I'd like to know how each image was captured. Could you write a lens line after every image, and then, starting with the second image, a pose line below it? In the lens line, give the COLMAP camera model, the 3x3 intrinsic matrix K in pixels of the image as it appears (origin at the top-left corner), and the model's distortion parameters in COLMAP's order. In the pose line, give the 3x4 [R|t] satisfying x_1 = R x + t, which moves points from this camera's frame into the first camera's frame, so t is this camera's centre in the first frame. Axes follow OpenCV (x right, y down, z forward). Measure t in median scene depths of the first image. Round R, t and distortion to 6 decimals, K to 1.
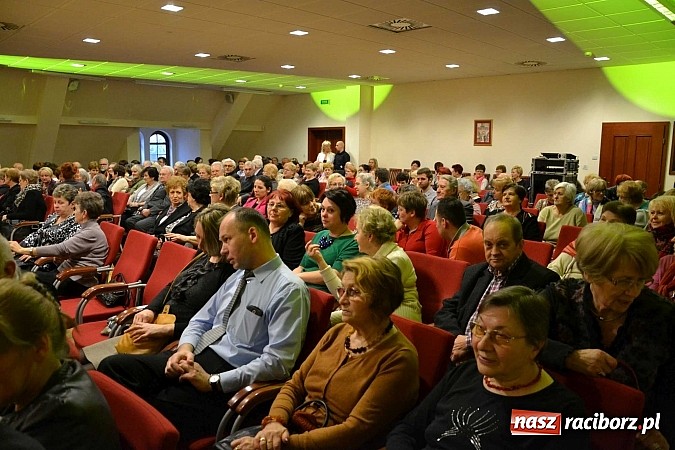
lens RADIAL K [[539.7, 0, 337.5], [0, 539.7, 225.0], [0, 0, 1]] dist [-0.164196, 0.141140]
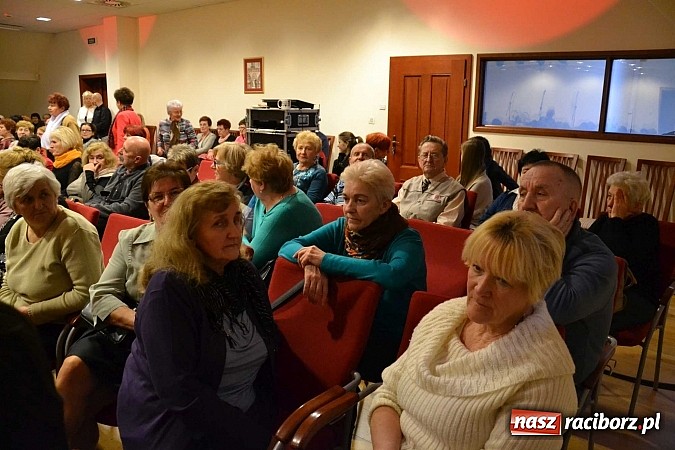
lens RADIAL K [[539.7, 0, 337.5], [0, 539.7, 225.0], [0, 0, 1]] dist [-0.164196, 0.141140]
pose [[0.988848, -0.029852, 0.145908, 0.277543], [0.017705, 0.996321, 0.083849, -0.027317], [-0.147875, -0.080331, 0.985738, 0.242812]]
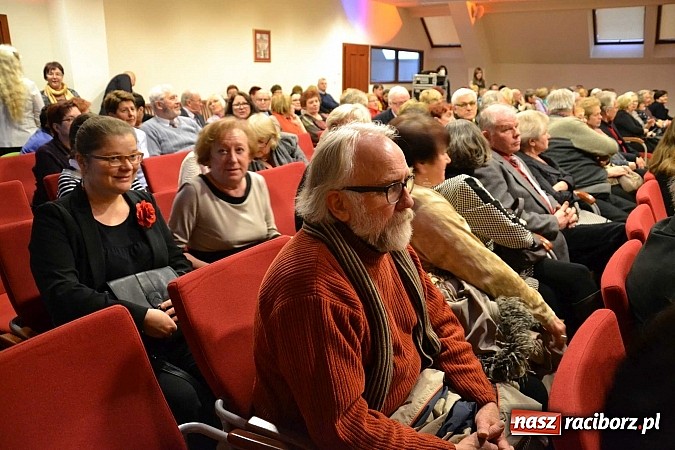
lens RADIAL K [[539.7, 0, 337.5], [0, 539.7, 225.0], [0, 0, 1]] dist [-0.164196, 0.141140]
pose [[-0.224121, -0.279097, 0.933742, -0.587927], [0.129454, 0.941099, 0.312368, -0.155456], [-0.965925, 0.190885, -0.174790, 1.092148]]
